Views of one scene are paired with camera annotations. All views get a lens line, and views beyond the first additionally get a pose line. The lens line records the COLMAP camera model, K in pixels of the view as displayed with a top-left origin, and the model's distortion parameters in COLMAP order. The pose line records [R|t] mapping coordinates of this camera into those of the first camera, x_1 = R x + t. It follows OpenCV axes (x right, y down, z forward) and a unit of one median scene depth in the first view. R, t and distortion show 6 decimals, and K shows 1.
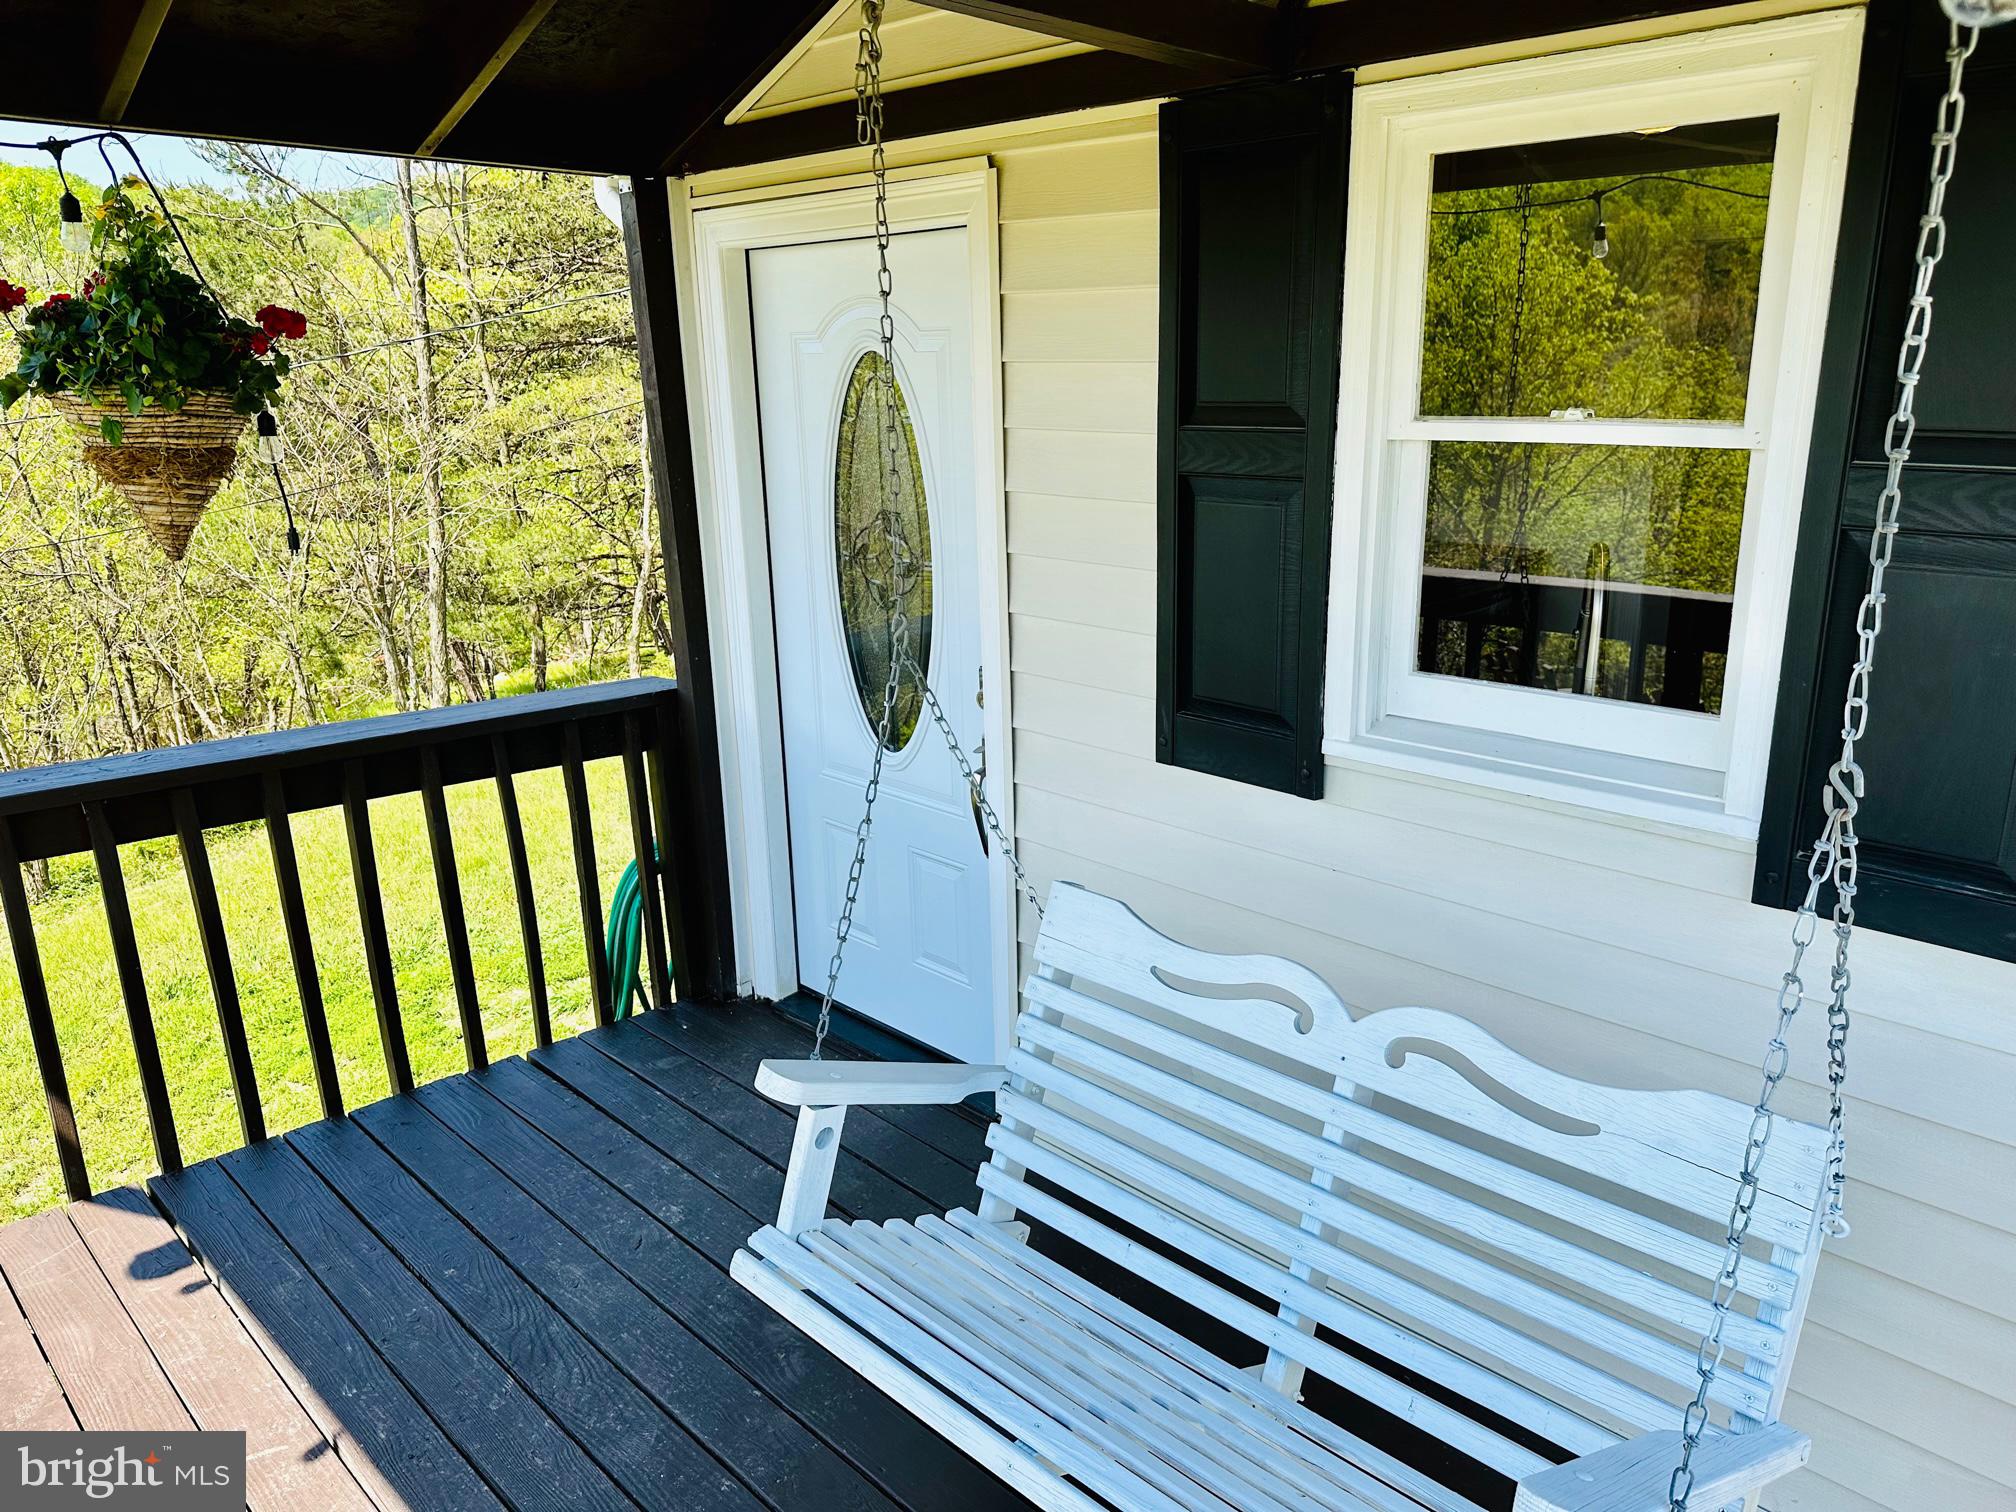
lens RADIAL K [[1400.0, 0, 1008.5], [0, 1400.0, 769.8], [0, 0, 1]] dist [0.058766, -0.066565]
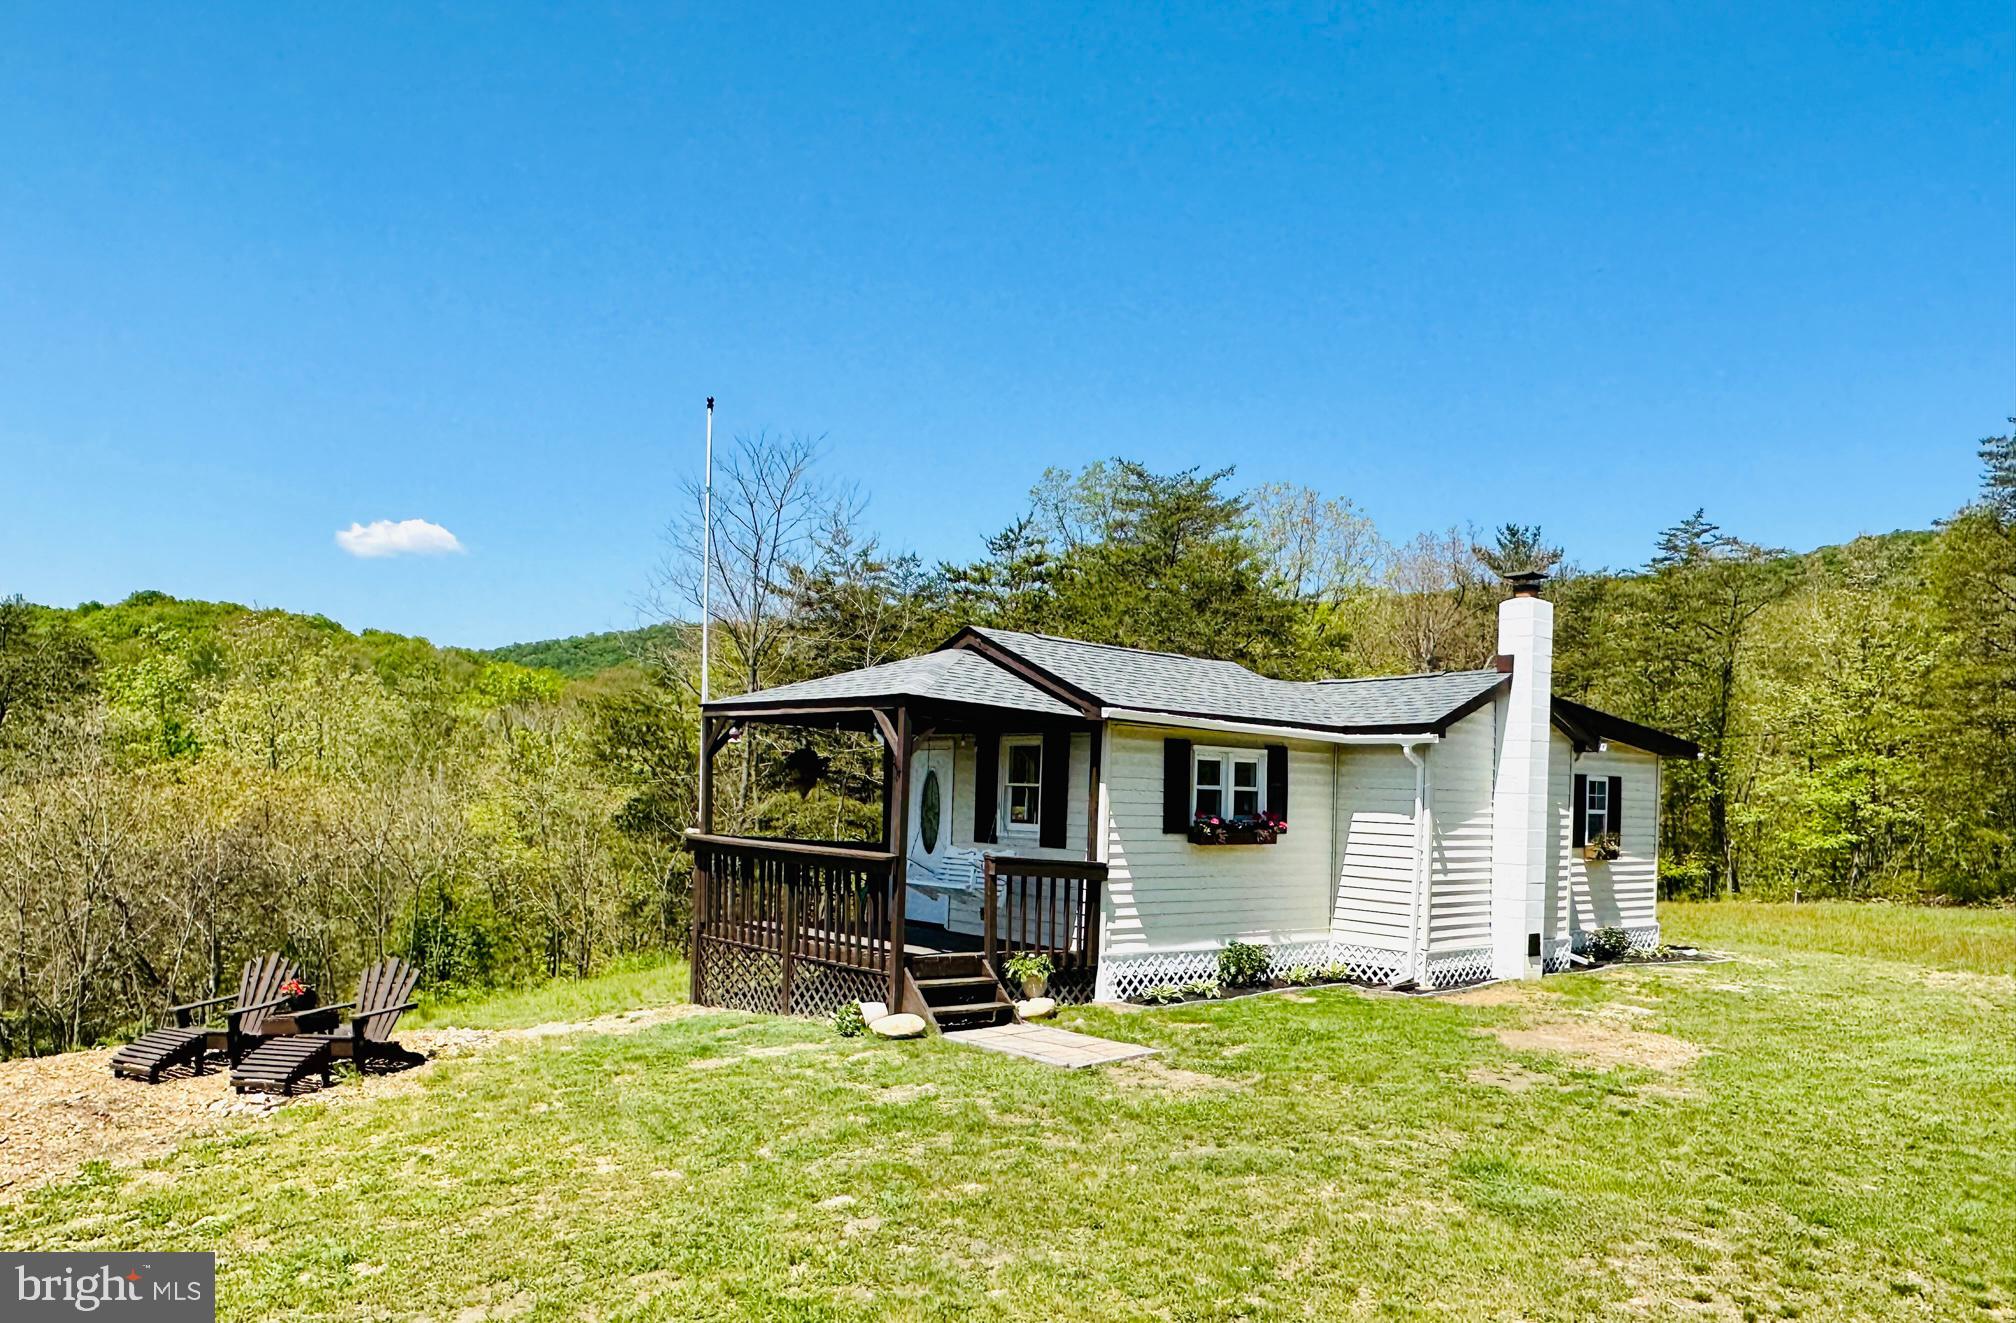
lens RADIAL K [[1408.1, 0, 1009.8], [0, 1408.1, 768.7], [0, 0, 1]] dist [-0.023021, 0.016578]
pose [[0.995946, 0.055119, -0.071082, 0.629756], [-0.073560, 0.953893, -0.290993, 1.339097], [0.051766, 0.295043, 0.954081, -4.435074]]
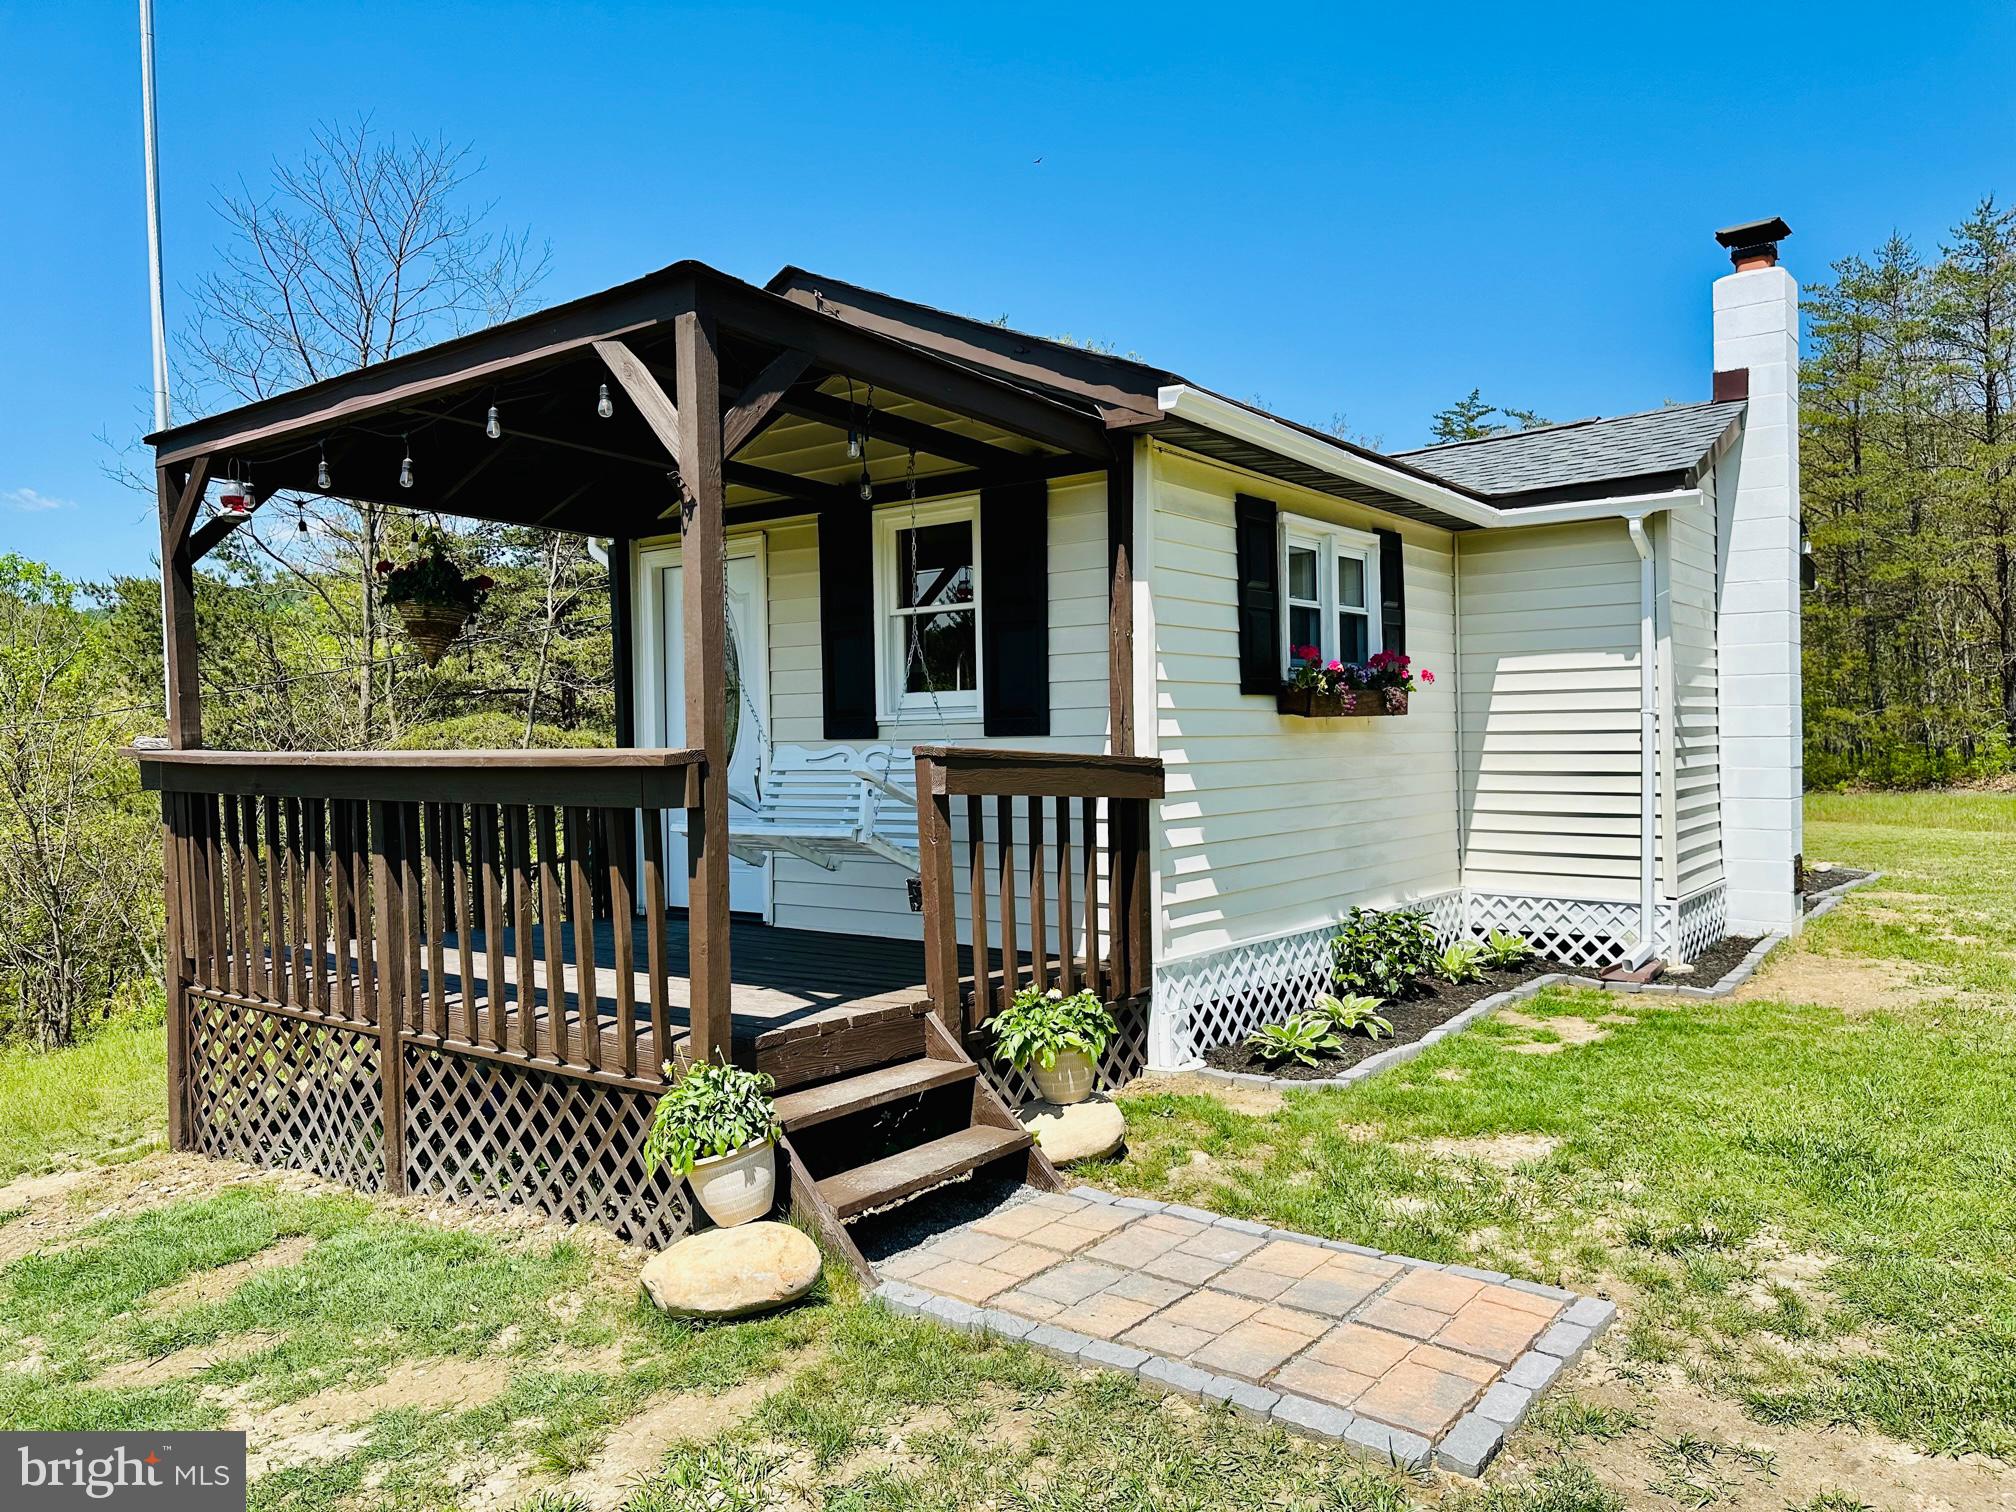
lens RADIAL K [[1400.0, 0, 1019.3], [0, 1400.0, 745.2], [0, 0, 1]] dist [0.058766, -0.066565]
pose [[0.989929, 0.006723, 0.141408, 0.097888], [0.032440, 0.961521, -0.272810, 0.746550], [-0.137801, 0.274650, 0.951619, -1.590212]]
